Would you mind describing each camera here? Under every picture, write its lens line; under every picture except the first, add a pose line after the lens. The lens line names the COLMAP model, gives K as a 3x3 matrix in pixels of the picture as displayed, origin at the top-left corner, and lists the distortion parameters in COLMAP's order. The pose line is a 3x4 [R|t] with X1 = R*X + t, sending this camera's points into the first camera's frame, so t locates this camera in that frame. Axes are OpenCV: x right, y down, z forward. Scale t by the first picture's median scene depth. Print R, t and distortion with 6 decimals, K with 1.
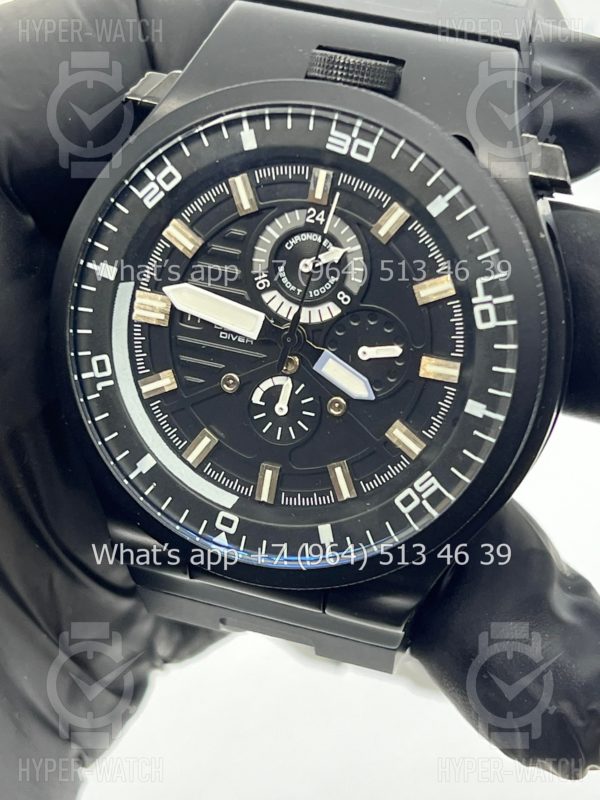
lens RADIAL K [[1849.1, 0, 300.0], [0, 1849.1, 400.0], [0, 0, 1]] dist [0.347209, -0.290169]
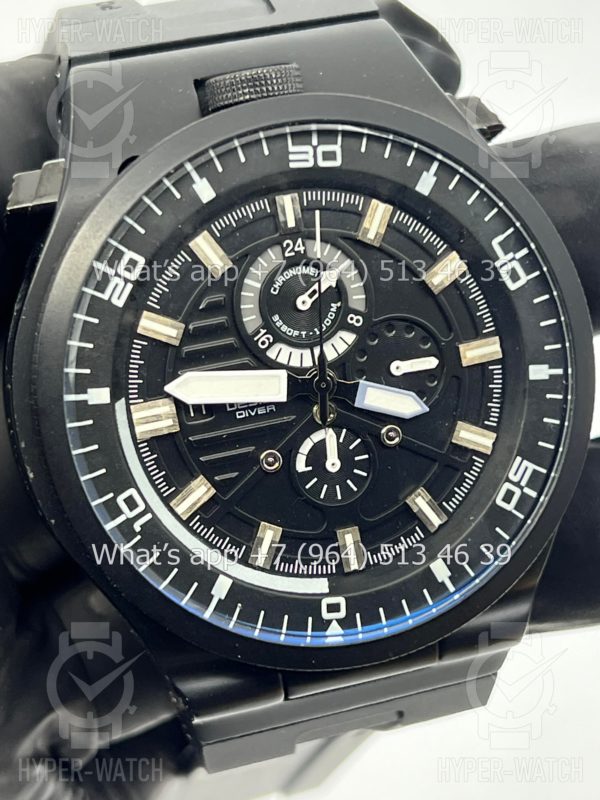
lens RADIAL K [[1849.1, 0, 300.0], [0, 1849.1, 400.0], [0, 0, 1]] dist [0.347209, -0.290169]
pose [[0.823848, -0.369977, 0.429408, -0.397226], [0.404969, 0.914267, 0.010770, -0.039947], [-0.396578, 0.165025, 0.903046, 0.203430]]
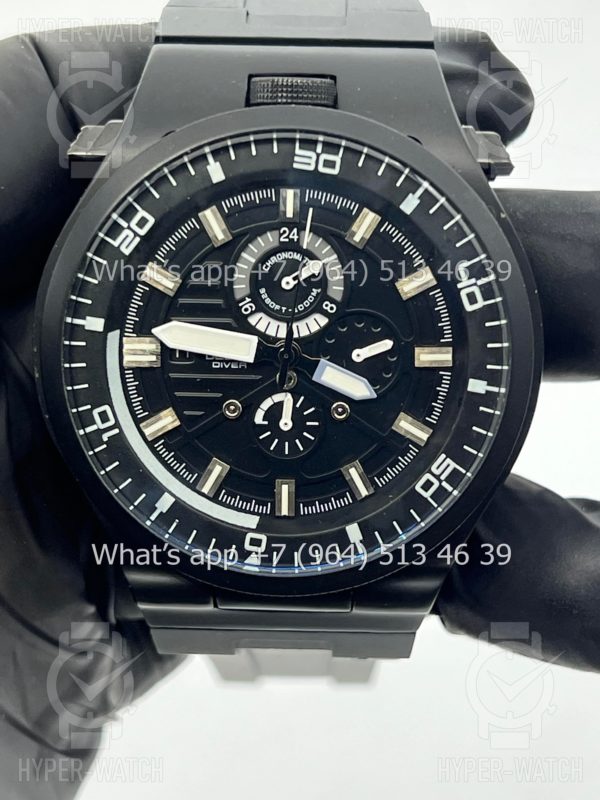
lens RADIAL K [[1849.1, 0, 300.0], [0, 1849.1, 400.0], [0, 0, 1]] dist [0.347209, -0.290169]
pose [[0.959554, -0.187139, 0.210322, -0.220150], [0.192222, 0.981344, -0.003804, -0.002966], [-0.205686, 0.044078, 0.977625, -0.013065]]
